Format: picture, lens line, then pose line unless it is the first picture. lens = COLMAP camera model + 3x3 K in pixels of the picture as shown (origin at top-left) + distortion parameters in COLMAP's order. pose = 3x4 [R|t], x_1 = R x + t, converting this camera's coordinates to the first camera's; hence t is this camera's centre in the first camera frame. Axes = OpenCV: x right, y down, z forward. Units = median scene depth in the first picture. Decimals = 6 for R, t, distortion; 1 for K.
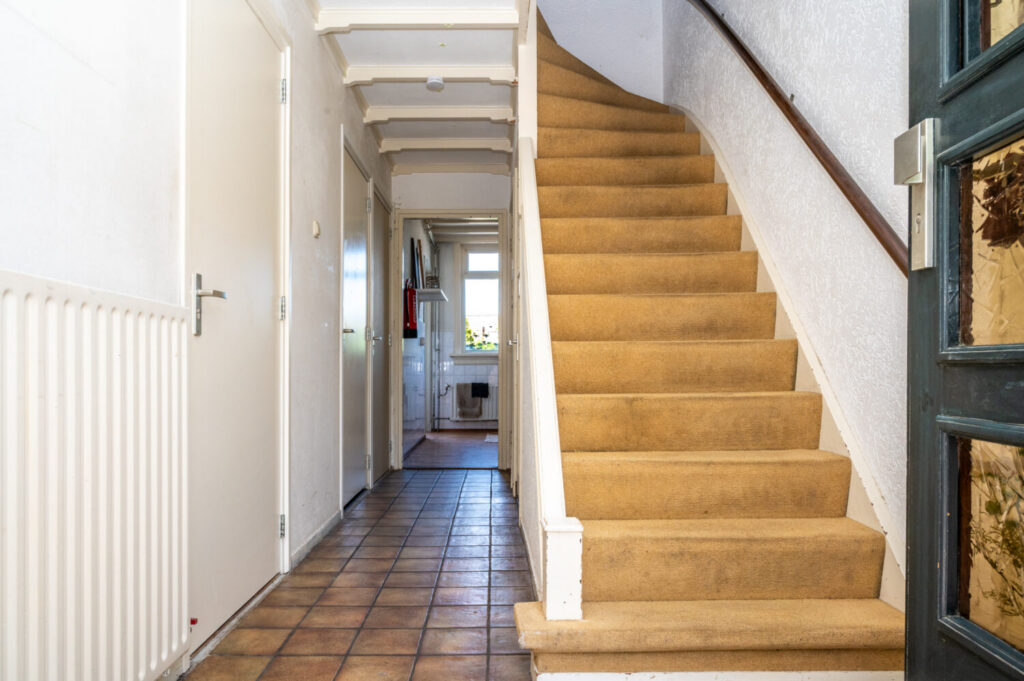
lens RADIAL K [[718.8, 0, 513.6], [0, 718.8, 363.5], [0, 0, 1]] dist [0.000965, 0.000094]
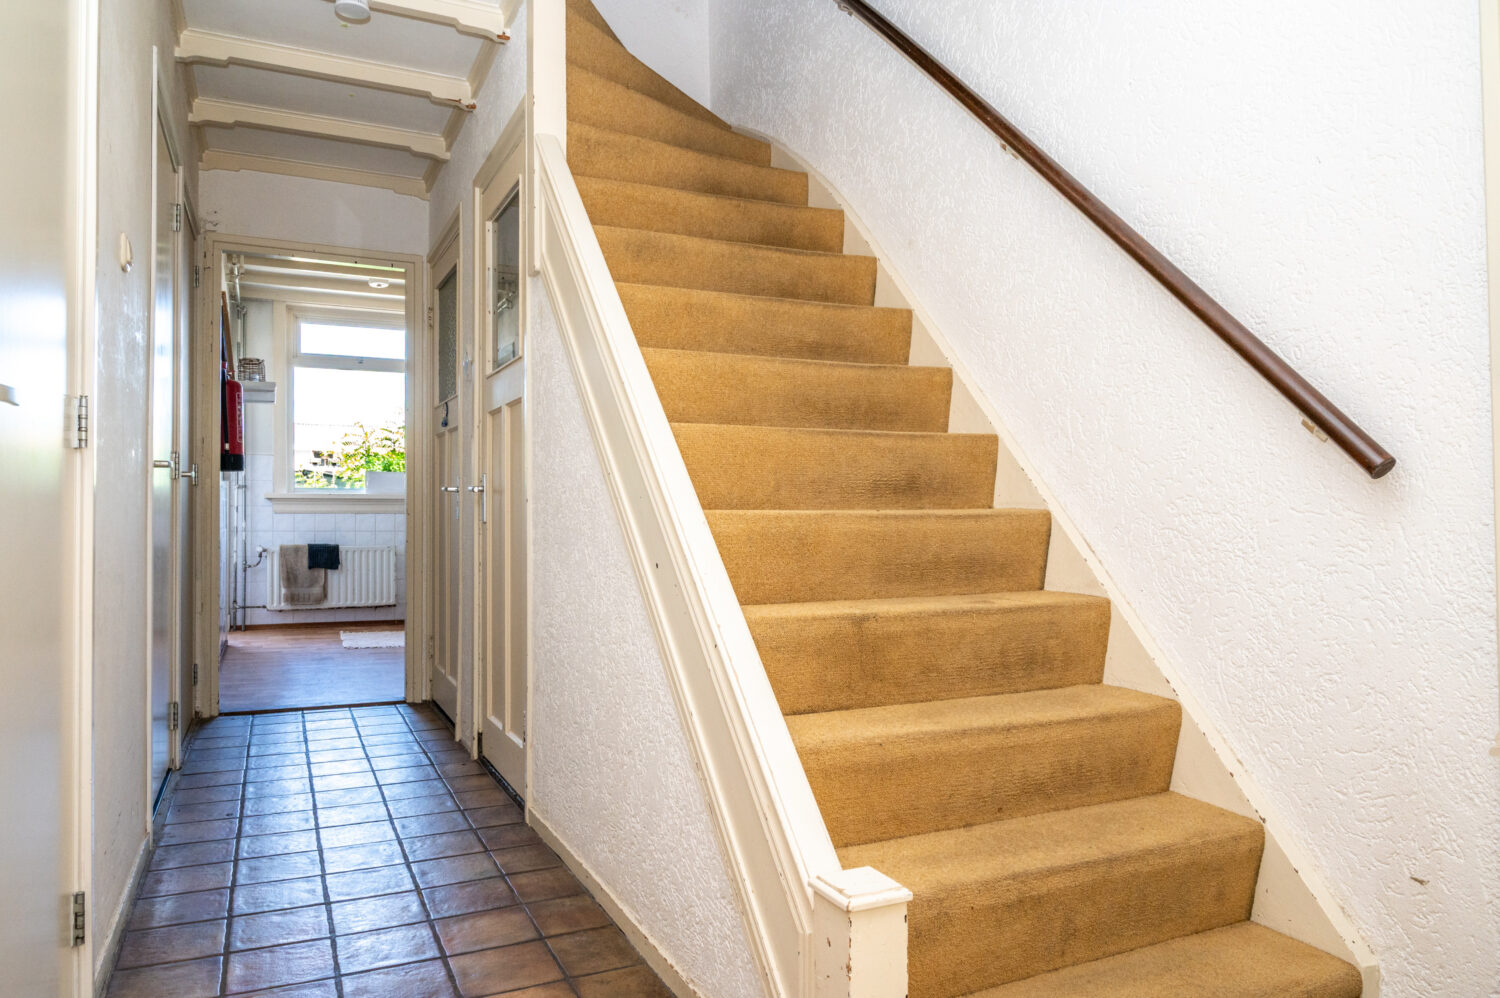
lens RADIAL K [[1000.1, 0, 750.0], [0, 1000.1, 496.5], [0, 0, 1]] dist [-0.004067, -0.002950]
pose [[0.900756, 0.014692, 0.434077, -0.213137], [-0.014564, 0.999887, -0.003621, -0.034654], [-0.434081, -0.003060, 0.900869, 0.265514]]
